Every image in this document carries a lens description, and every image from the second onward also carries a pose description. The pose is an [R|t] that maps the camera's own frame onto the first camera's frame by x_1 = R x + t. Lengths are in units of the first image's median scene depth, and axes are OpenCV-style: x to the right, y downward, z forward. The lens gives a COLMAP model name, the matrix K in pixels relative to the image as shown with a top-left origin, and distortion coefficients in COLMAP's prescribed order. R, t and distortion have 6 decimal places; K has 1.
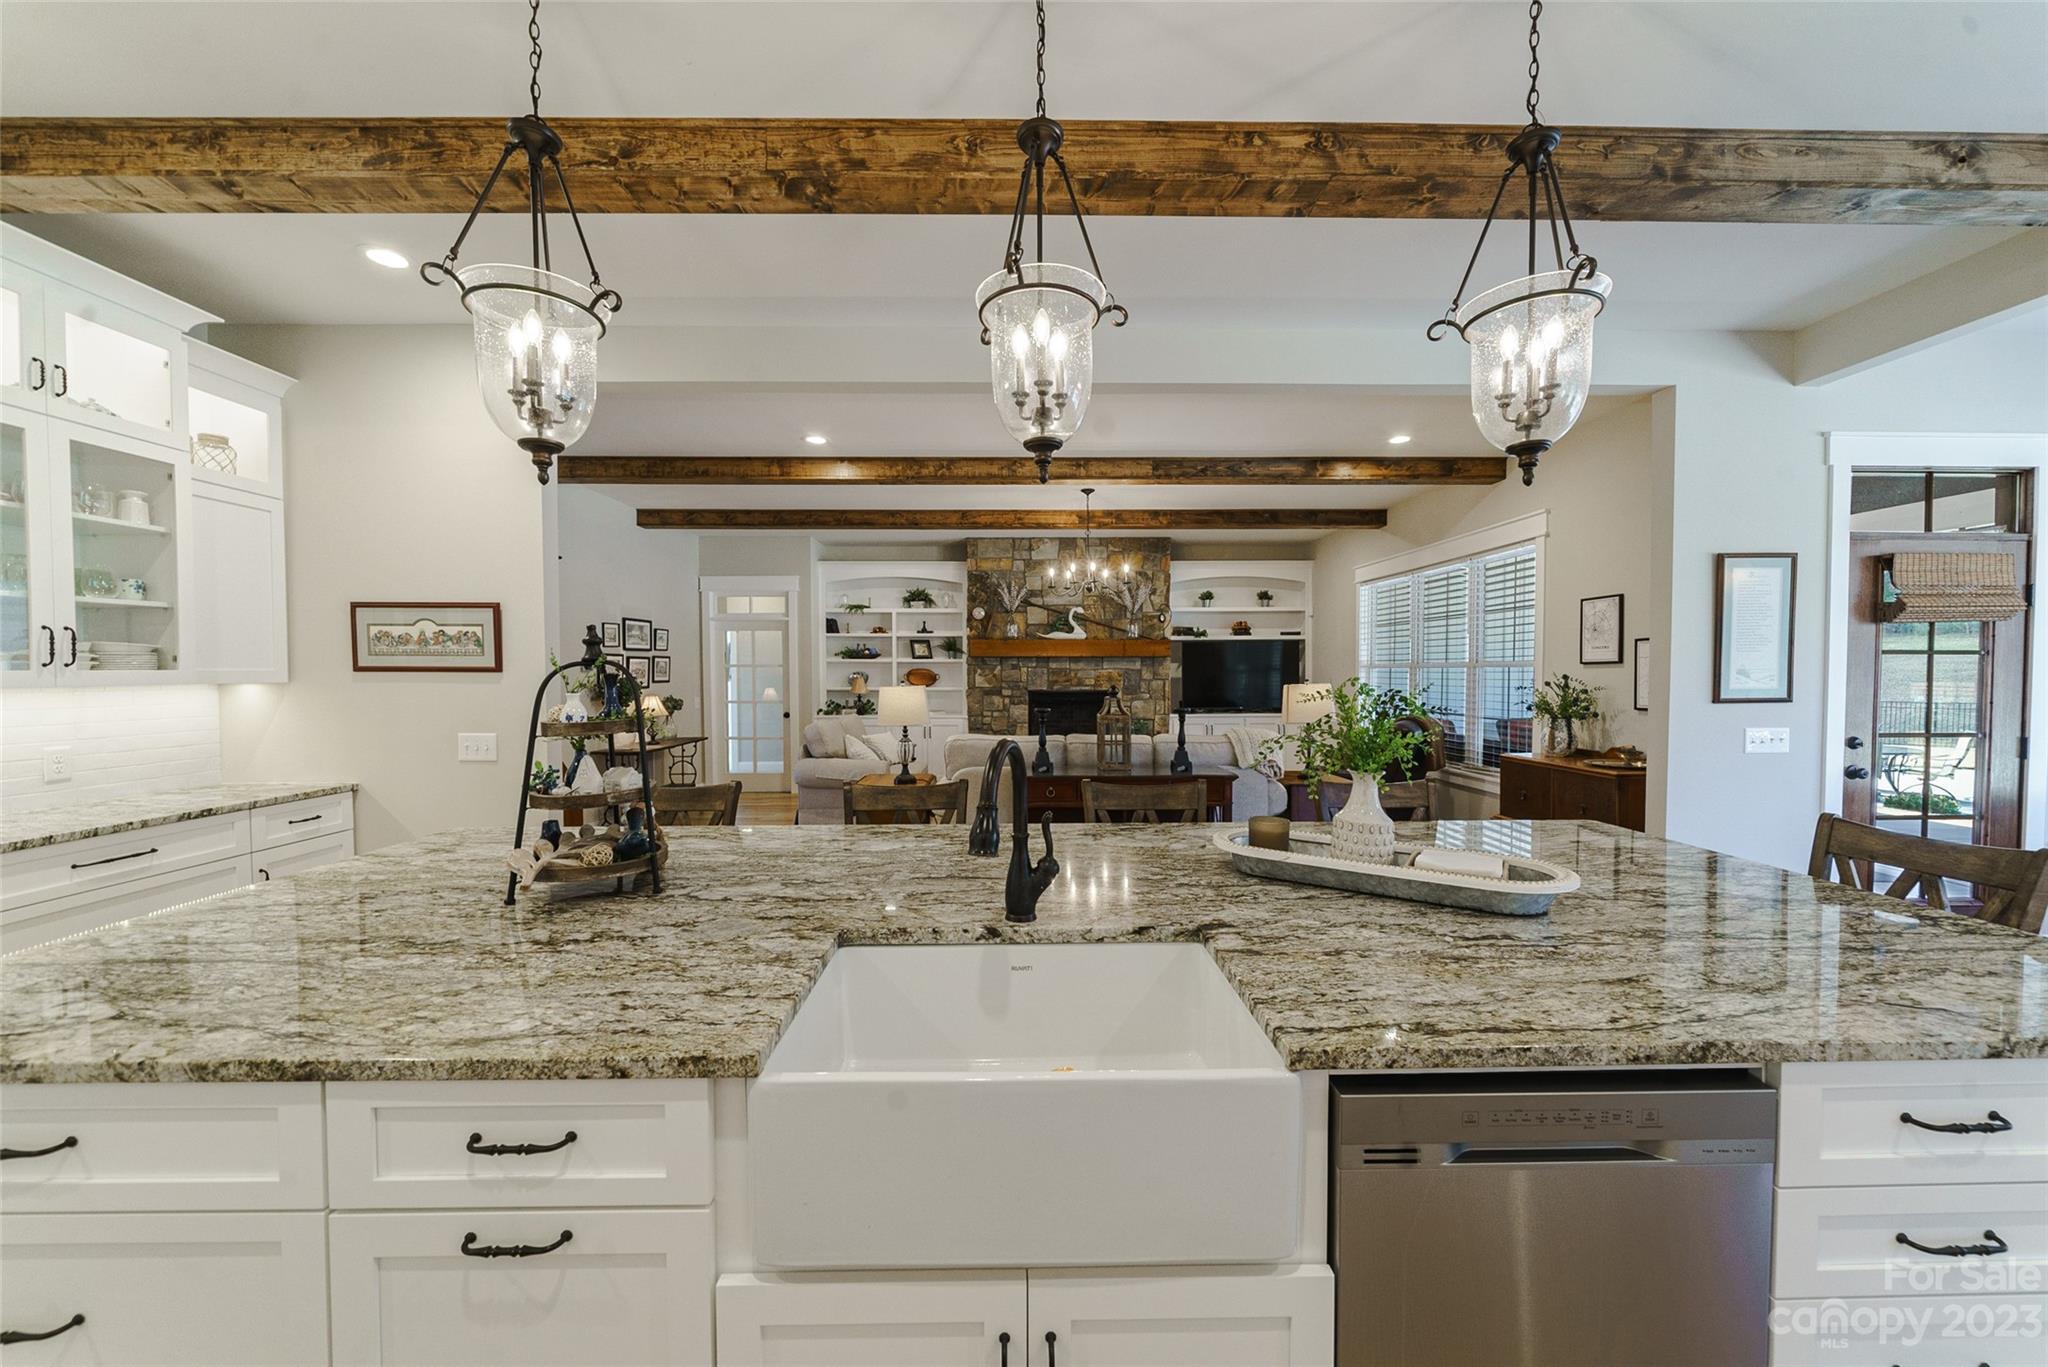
lens RADIAL K [[746.0, 0, 1016.6], [0, 746.0, 694.7], [0, 0, 1]] dist [-0.007158, 0.000972]
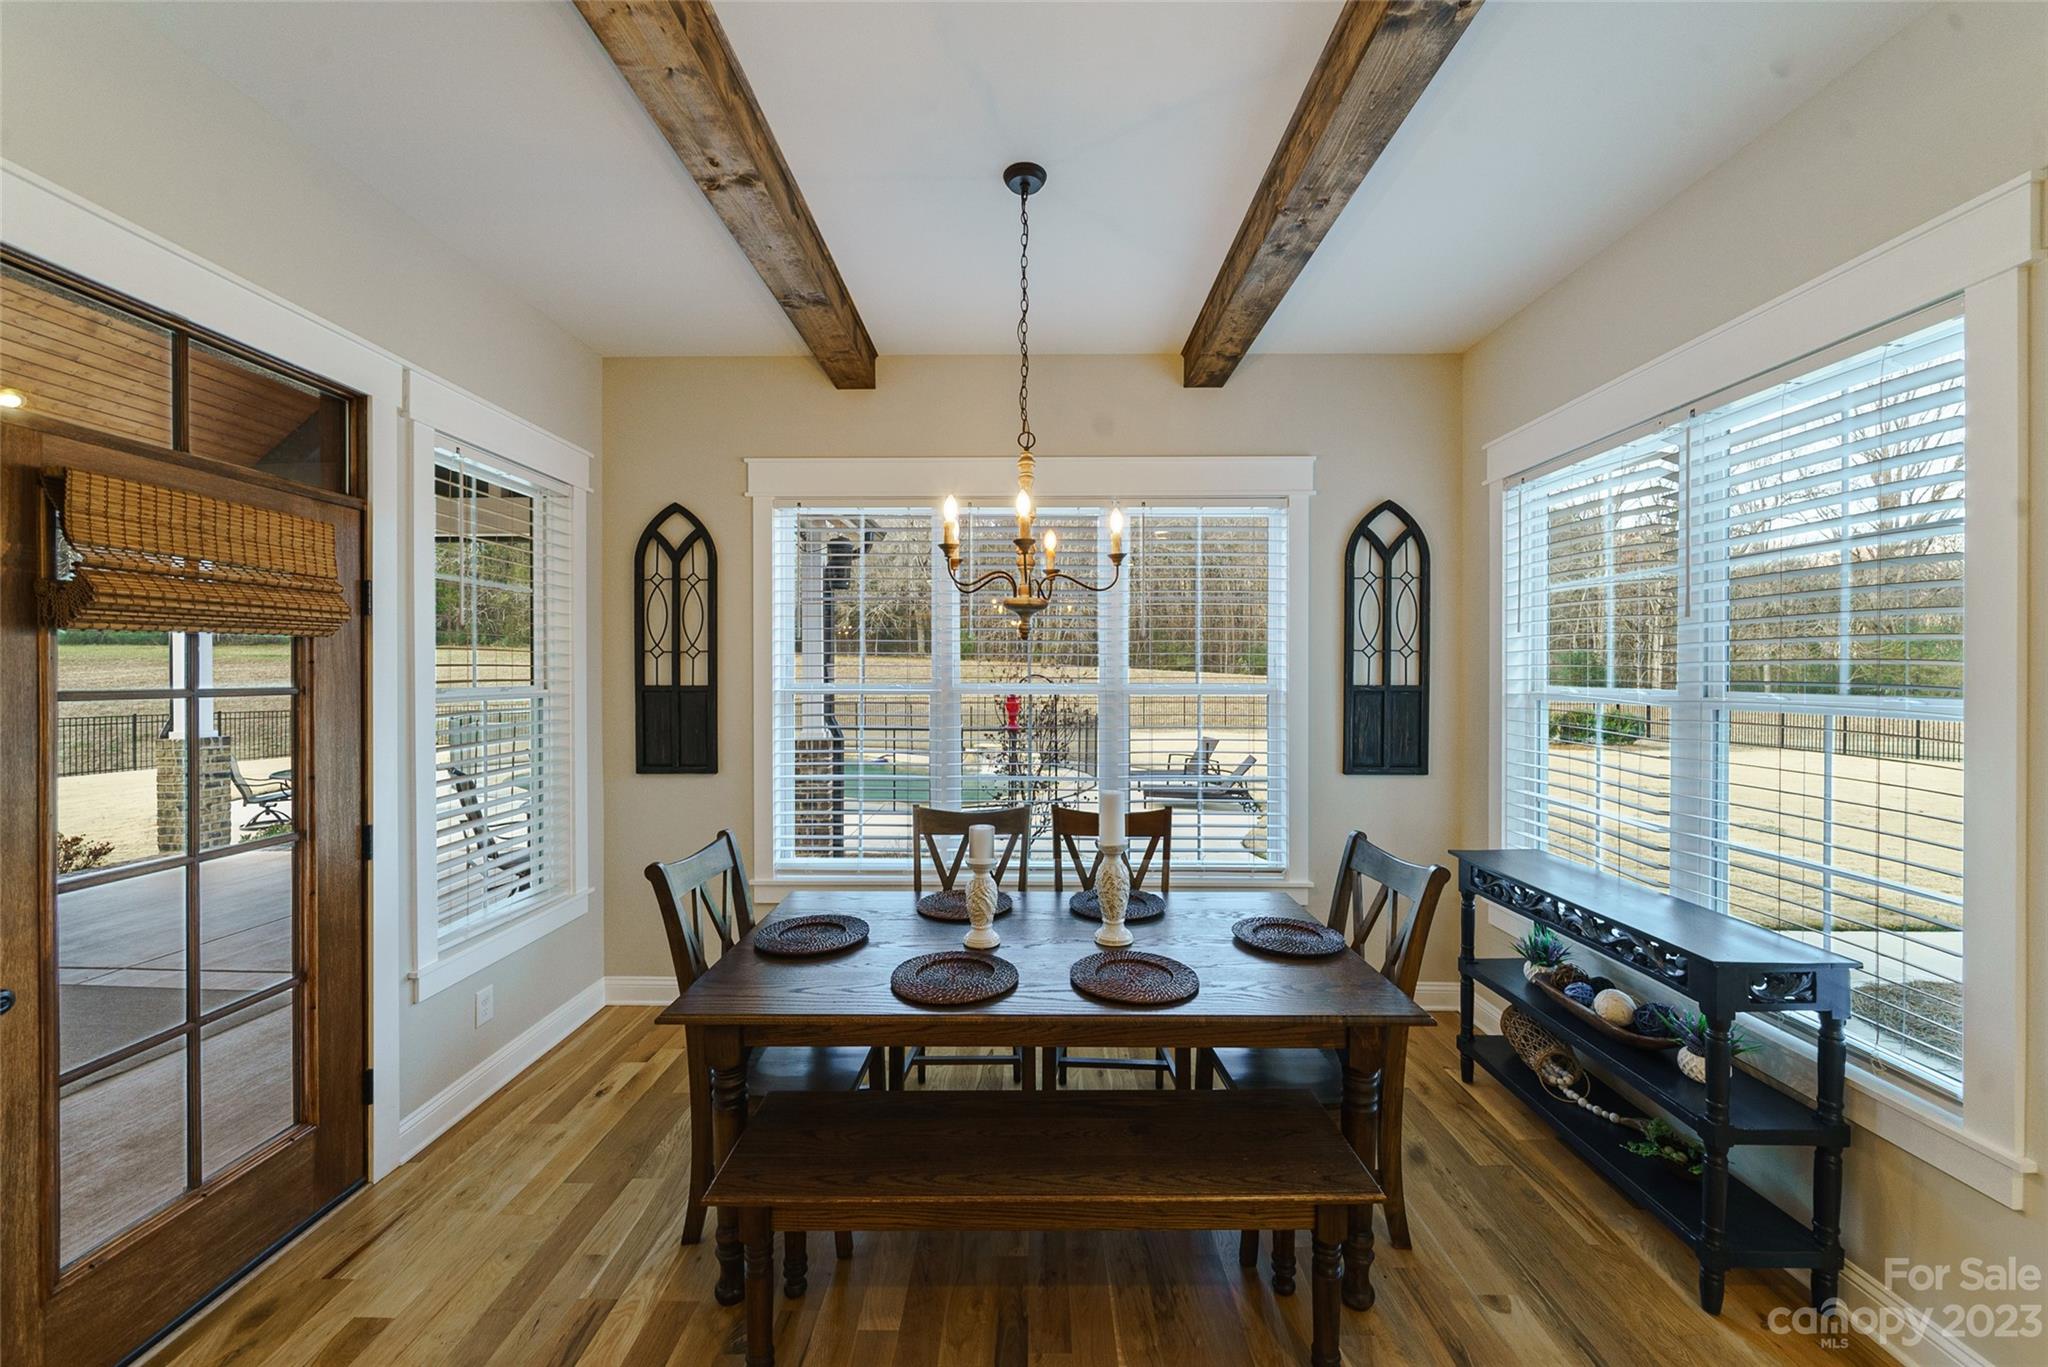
lens RADIAL K [[746.0, 0, 1032.8], [0, 746.0, 662.5], [0, 0, 1]] dist [-0.007158, 0.000972]
pose [[0.006497, 0.012653, 0.999899, 0.309720], [0.031166, 0.999432, -0.012850, -0.022828], [-0.999493, 0.031247, 0.006099, 0.179920]]
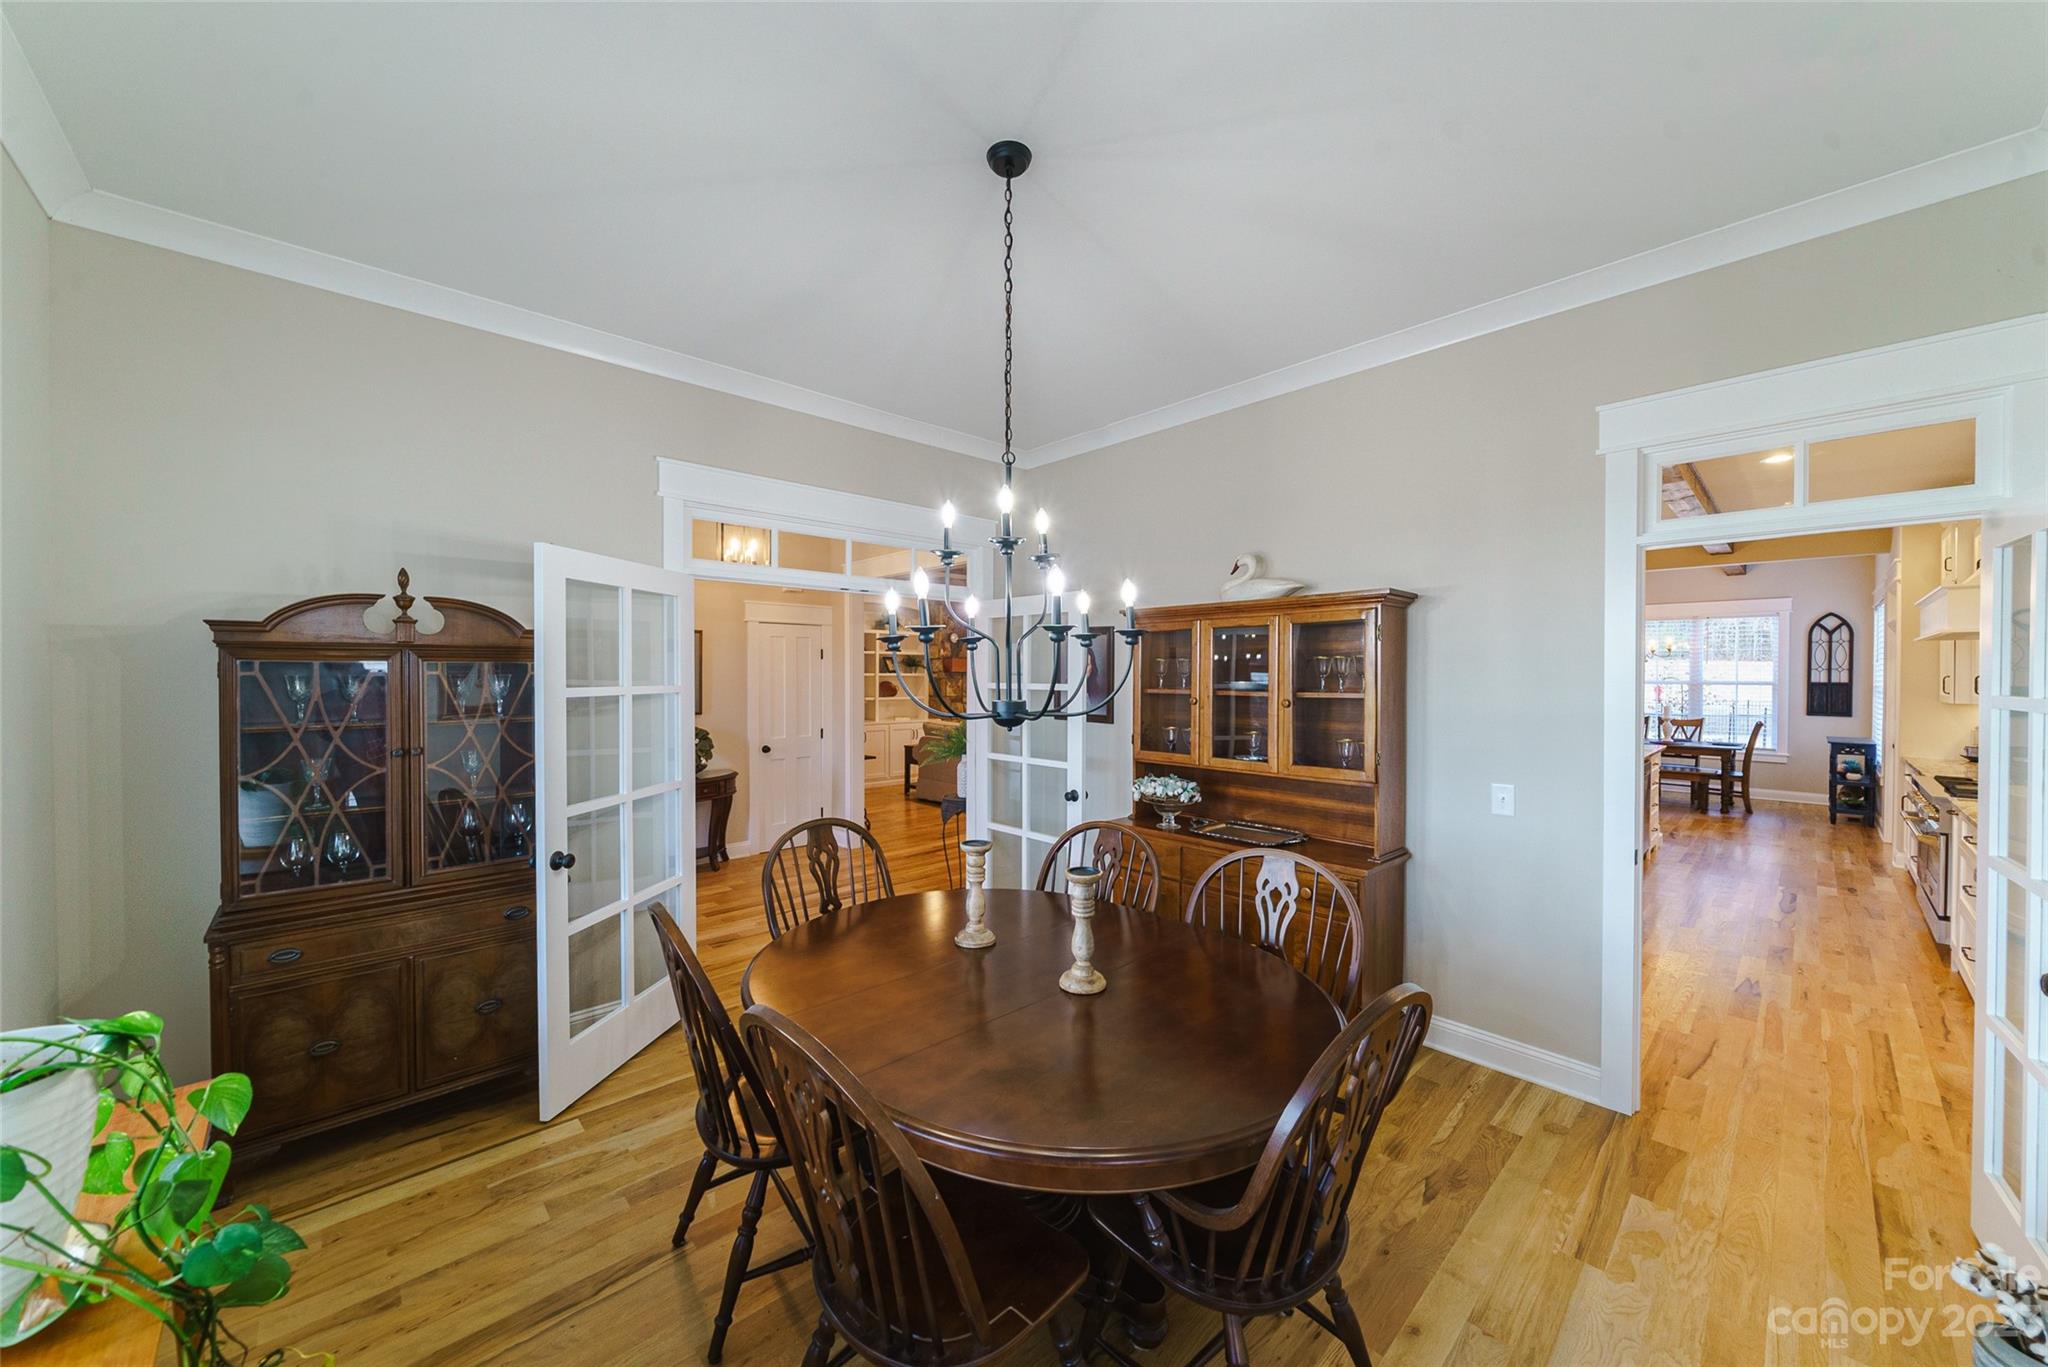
lens RADIAL K [[746.0, 0, 1022.3], [0, 746.0, 683.4], [0, 0, 1]] dist [-0.007158, 0.000972]
pose [[0.740999, -0.000932, 0.671506, -0.823735], [0.016084, 0.999737, -0.016361, -0.009609], [-0.671314, 0.022924, 0.740819, -0.013550]]
